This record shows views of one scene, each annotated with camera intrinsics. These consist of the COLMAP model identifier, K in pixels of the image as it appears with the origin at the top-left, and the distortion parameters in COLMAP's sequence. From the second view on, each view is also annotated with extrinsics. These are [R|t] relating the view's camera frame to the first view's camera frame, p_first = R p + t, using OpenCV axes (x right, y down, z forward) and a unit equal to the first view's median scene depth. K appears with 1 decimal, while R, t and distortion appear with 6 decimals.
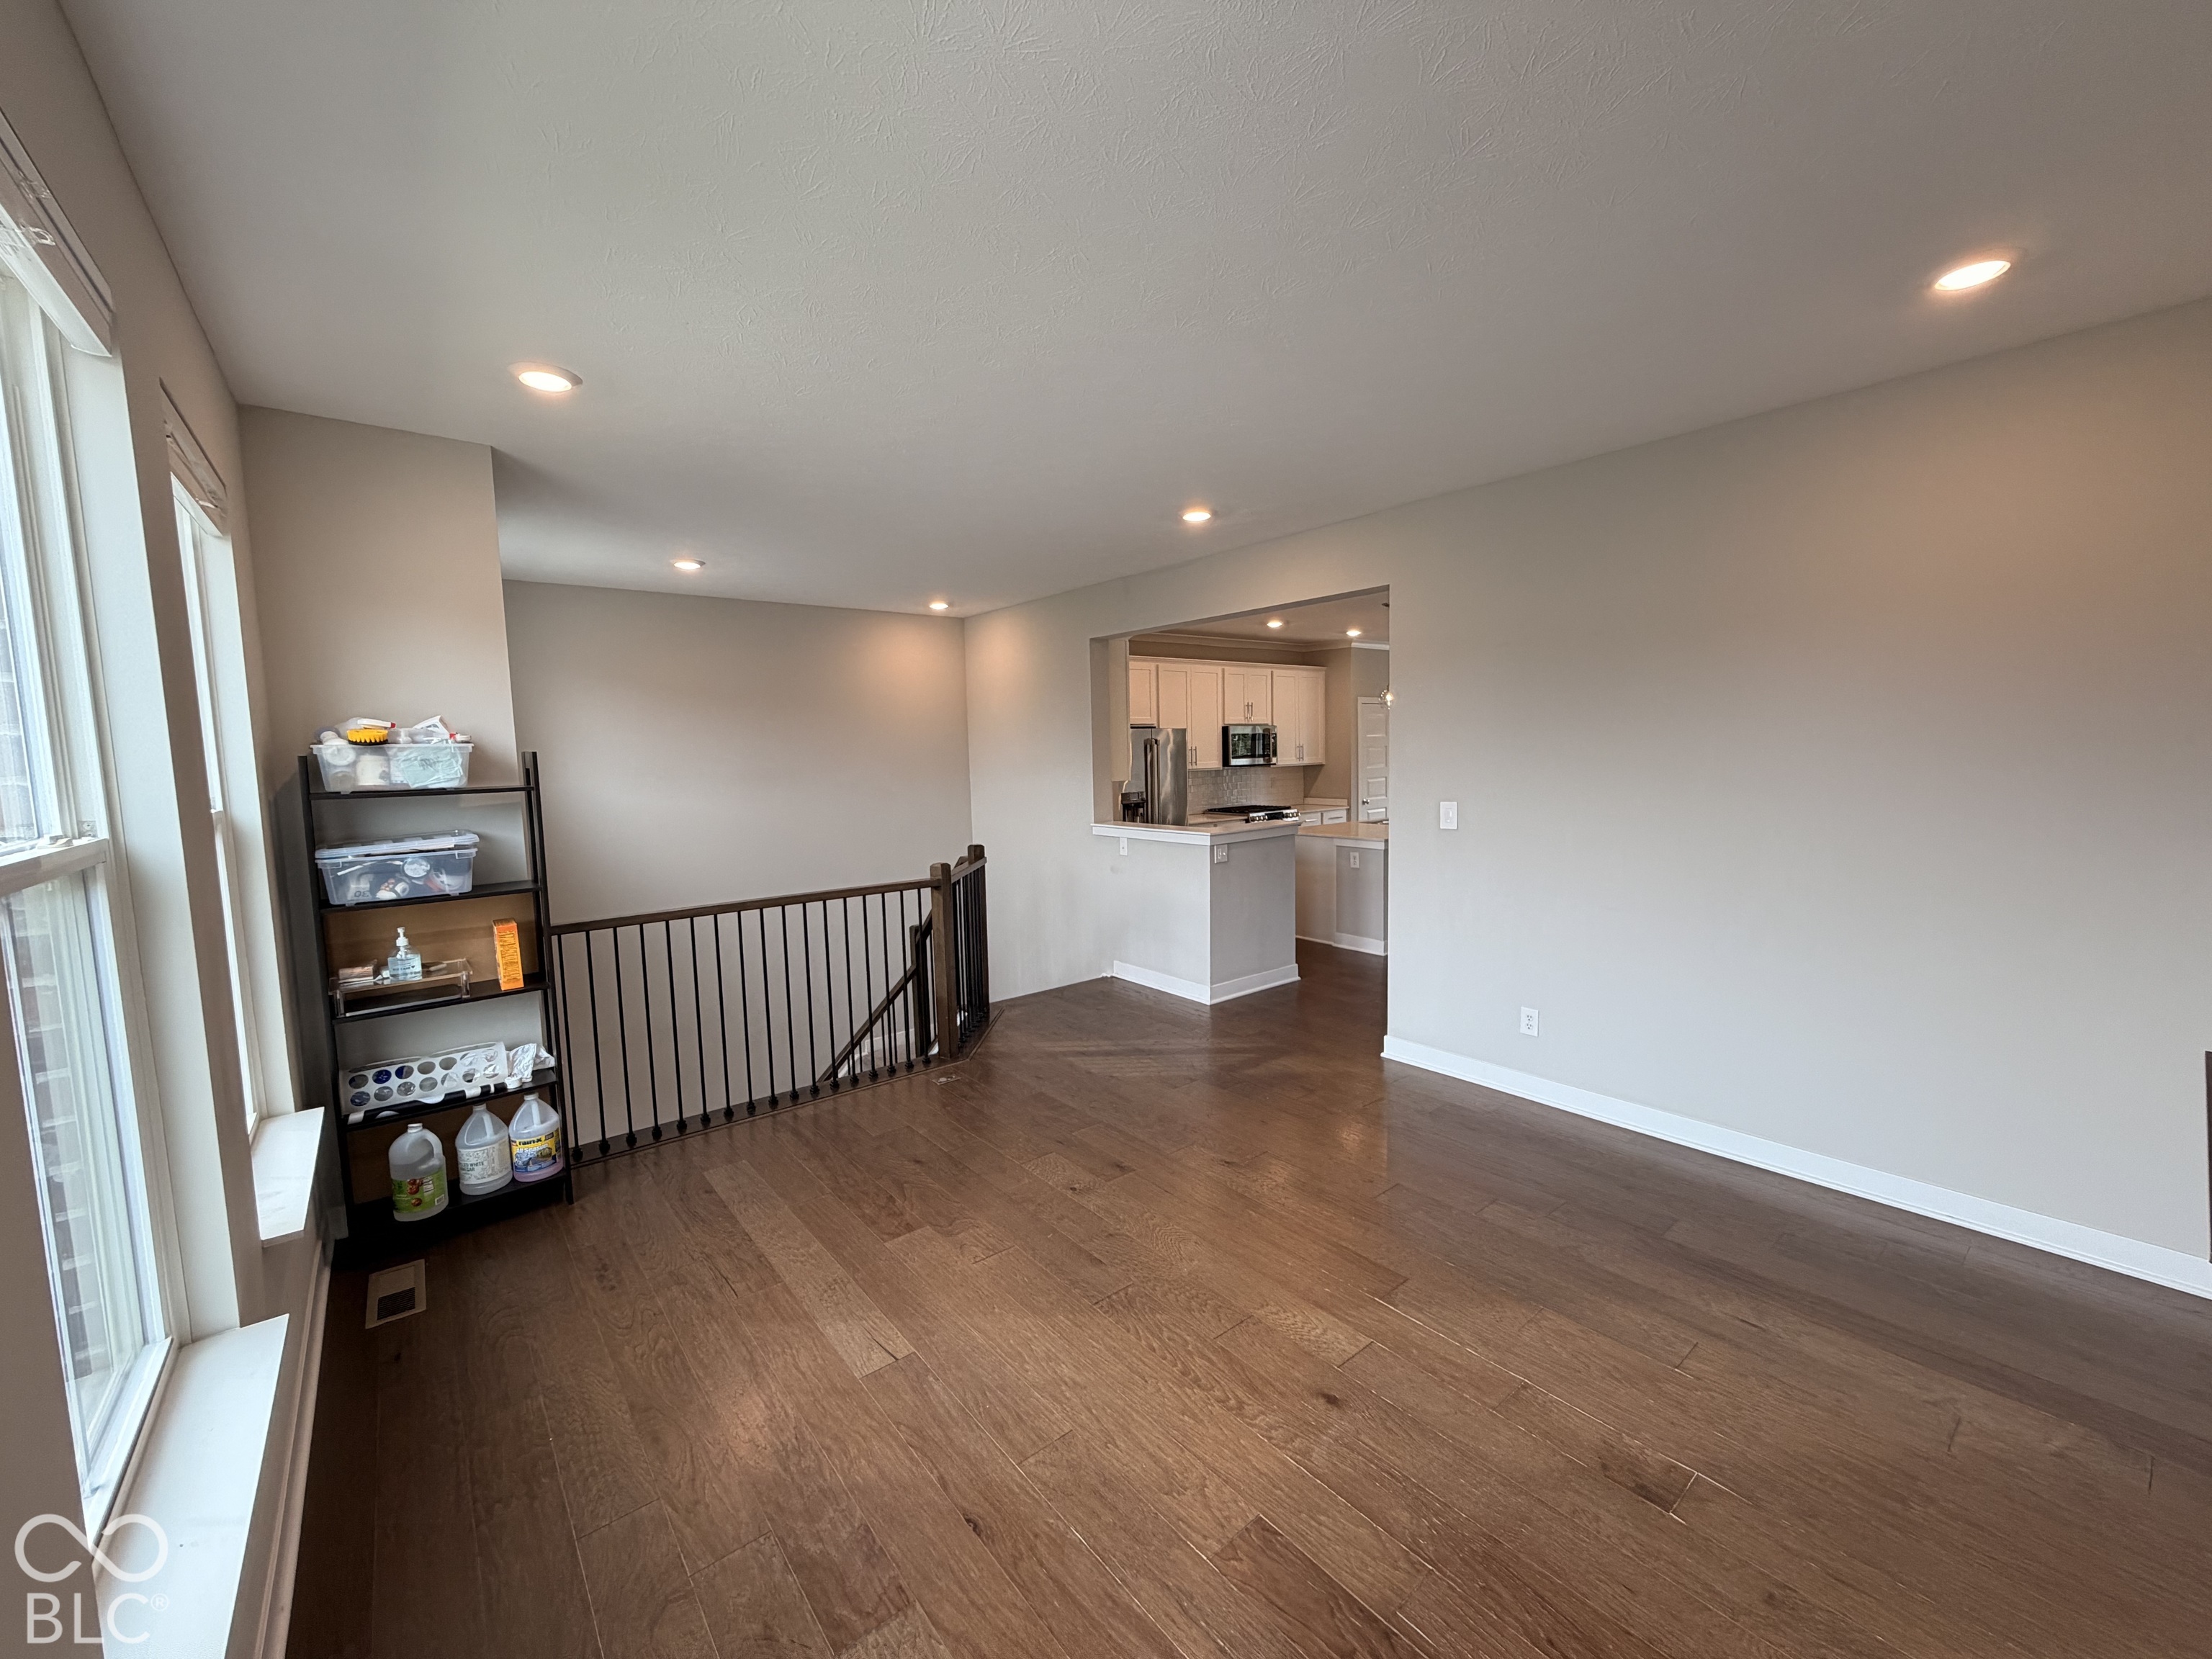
lens RADIAL K [[876.8, 0, 1106.0], [0, 876.8, 829.5], [0, 0, 1]] dist [0.001916, 0.000041]
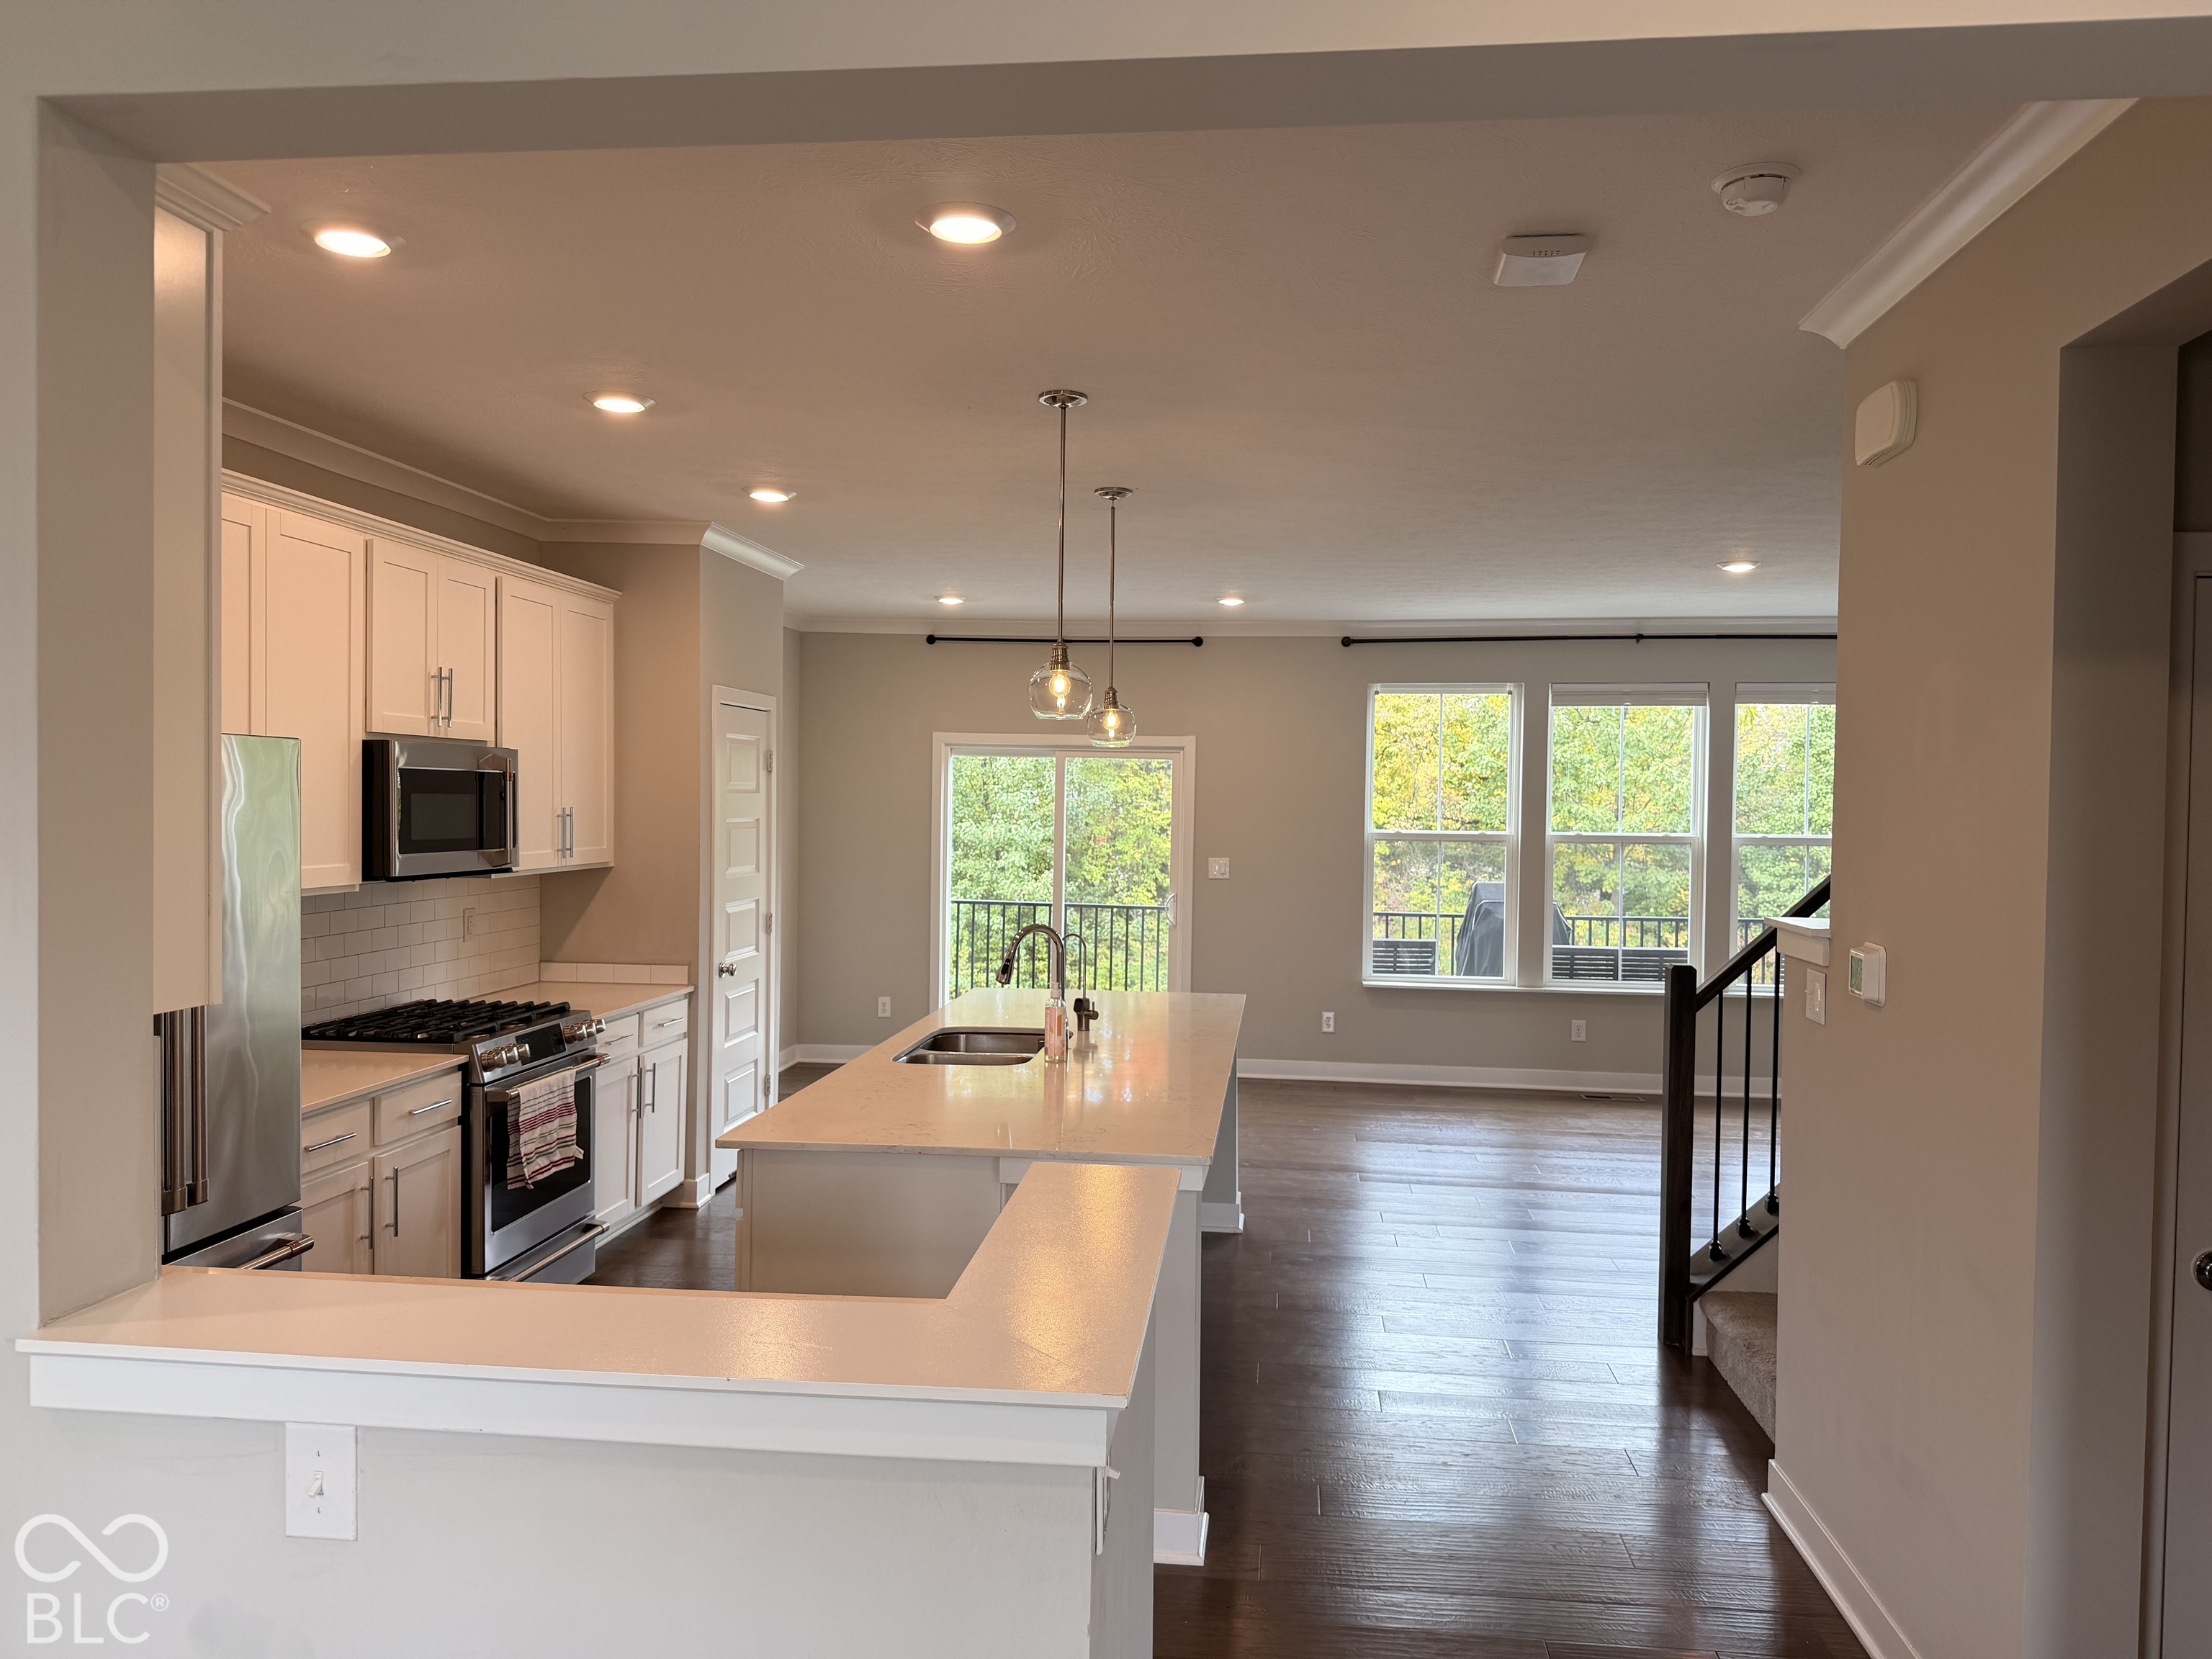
lens RADIAL K [[1538.2, 0, 1106.0], [0, 1538.2, 829.5], [0, 0, 1]] dist [0.005469, 0.001344]
pose [[0.704426, 0.026766, 0.709272, -0.051378], [0.028051, 0.997458, -0.065500, -0.048505], [-0.709223, 0.066036, 0.701885, 0.475472]]
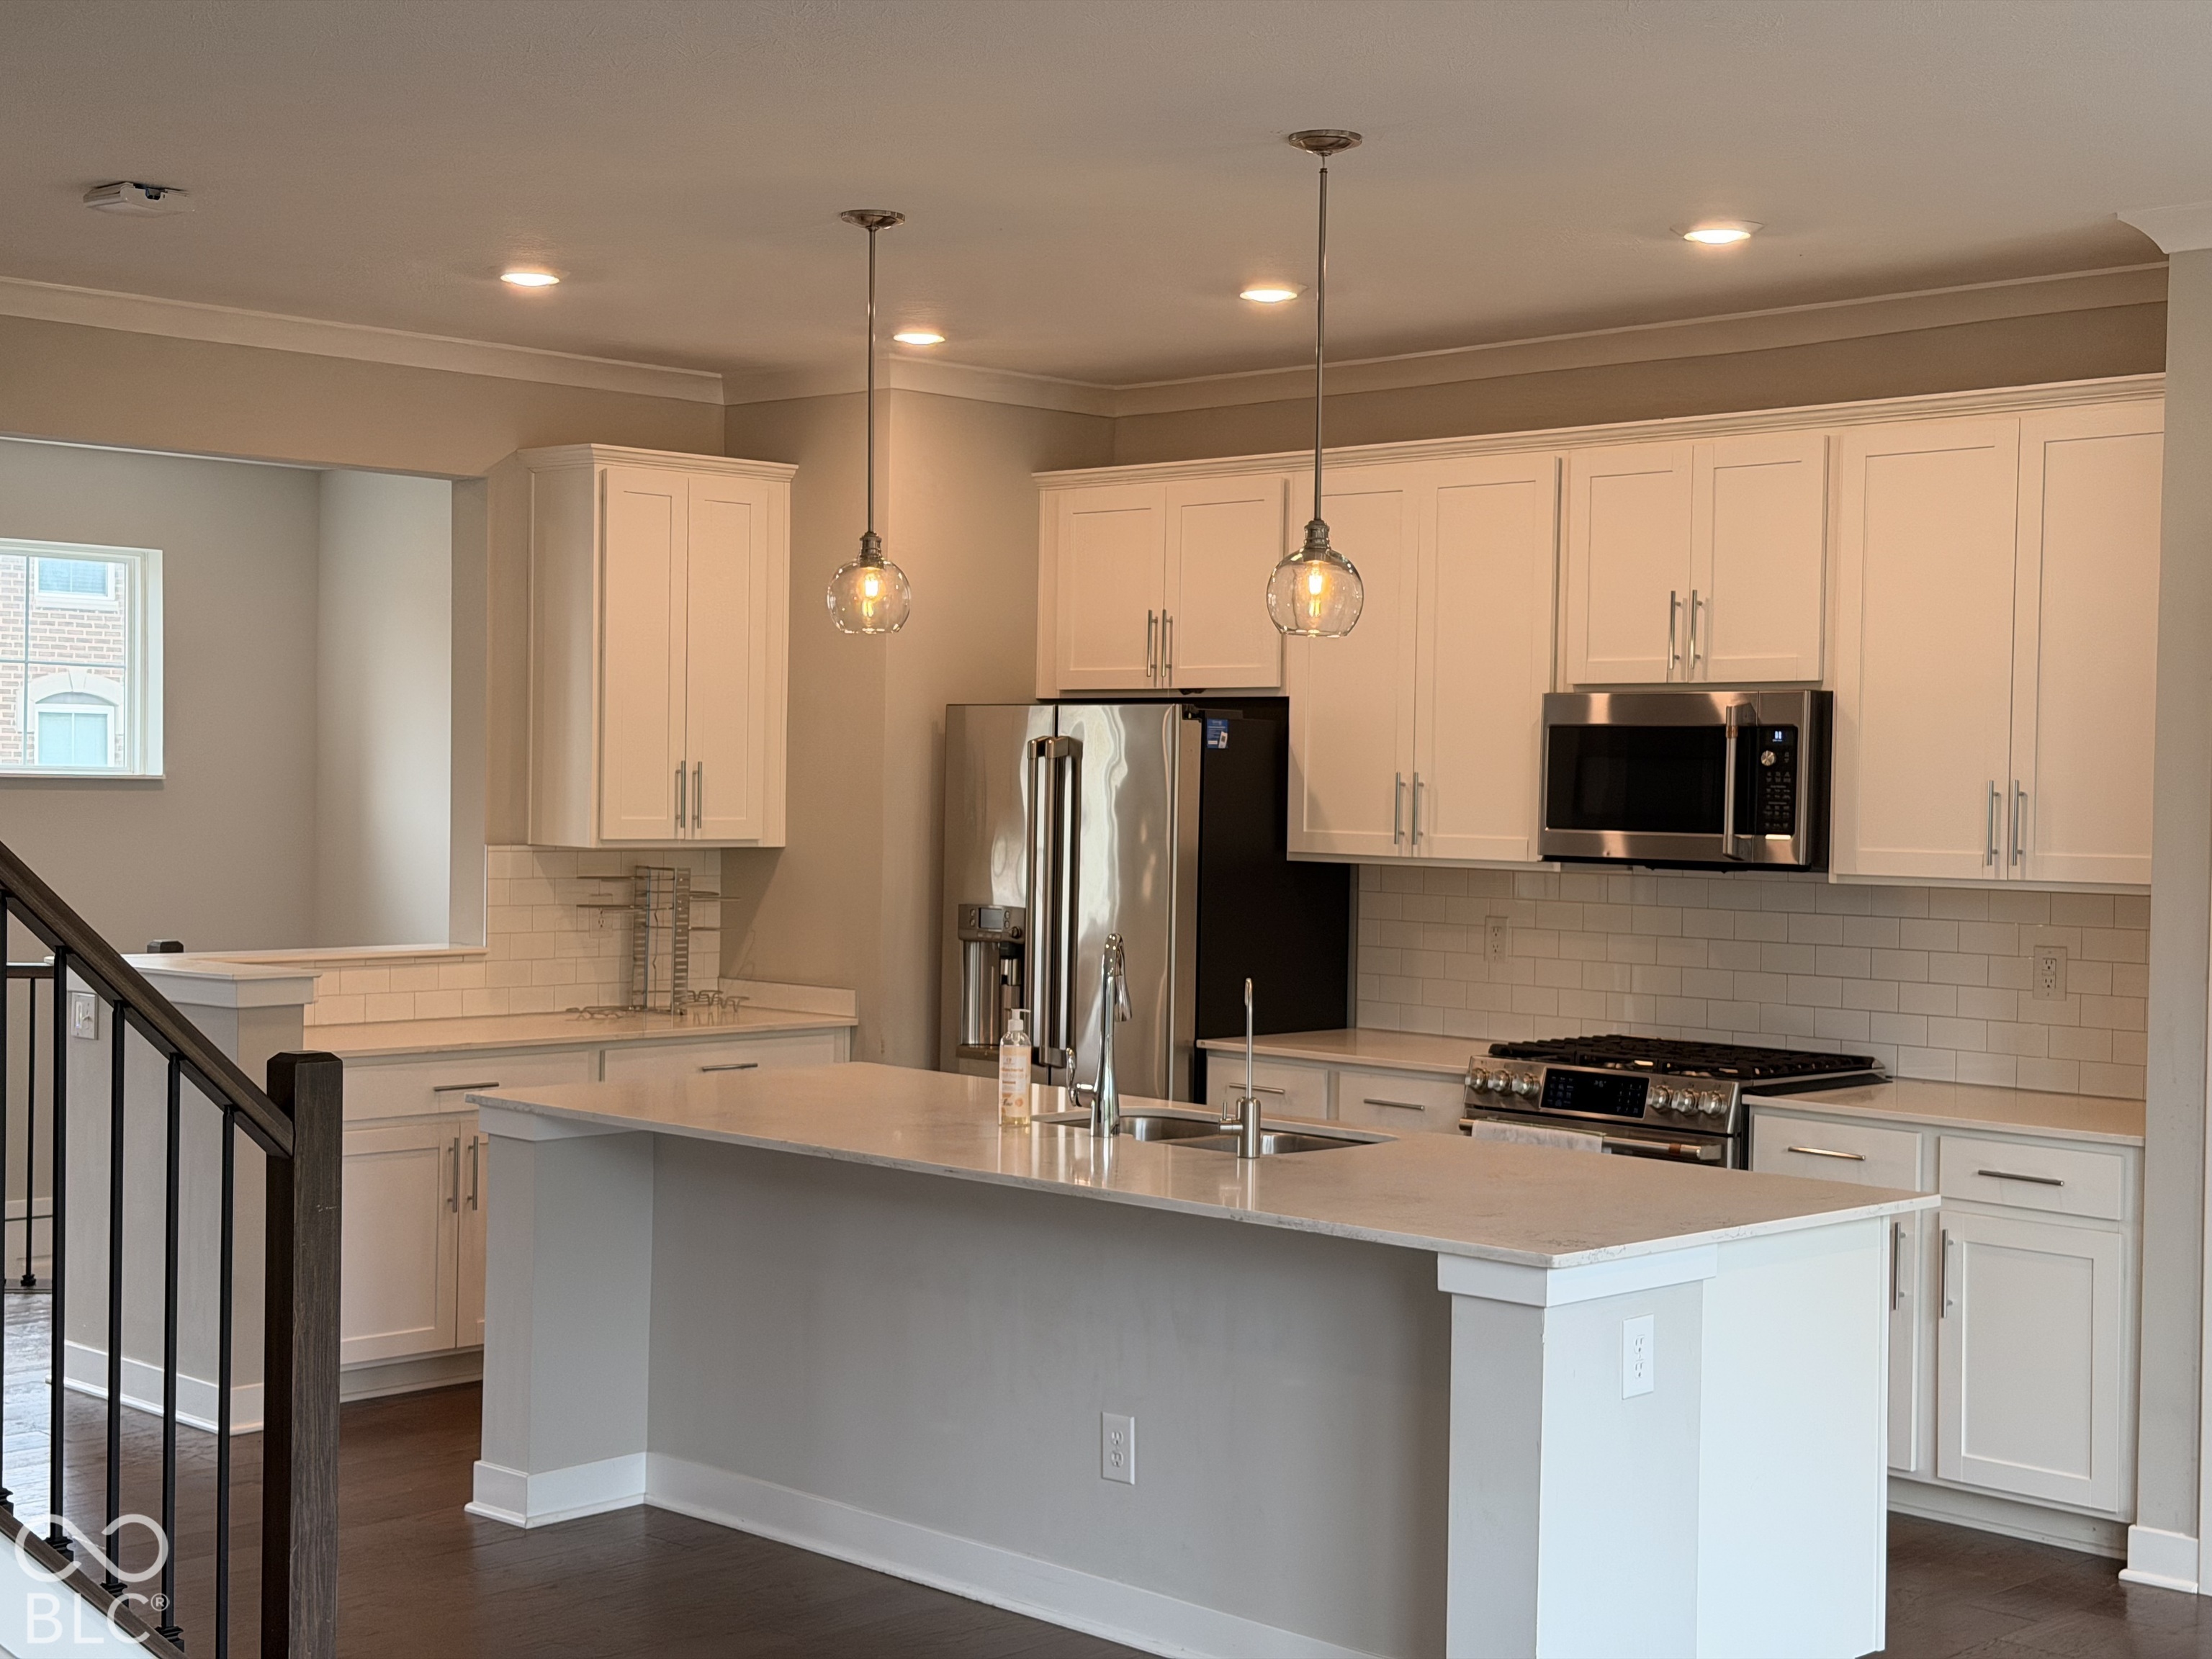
lens RADIAL K [[3014.0, 0, 1106.0], [0, 3014.0, 829.5], [0, 0, 1]] dist [0.006656, 0.016384]
pose [[0.110668, 0.043963, -0.992885, 0.932568], [-0.111892, 0.993221, 0.031507, -0.090355], [0.987539, 0.107609, 0.114837, 0.767656]]
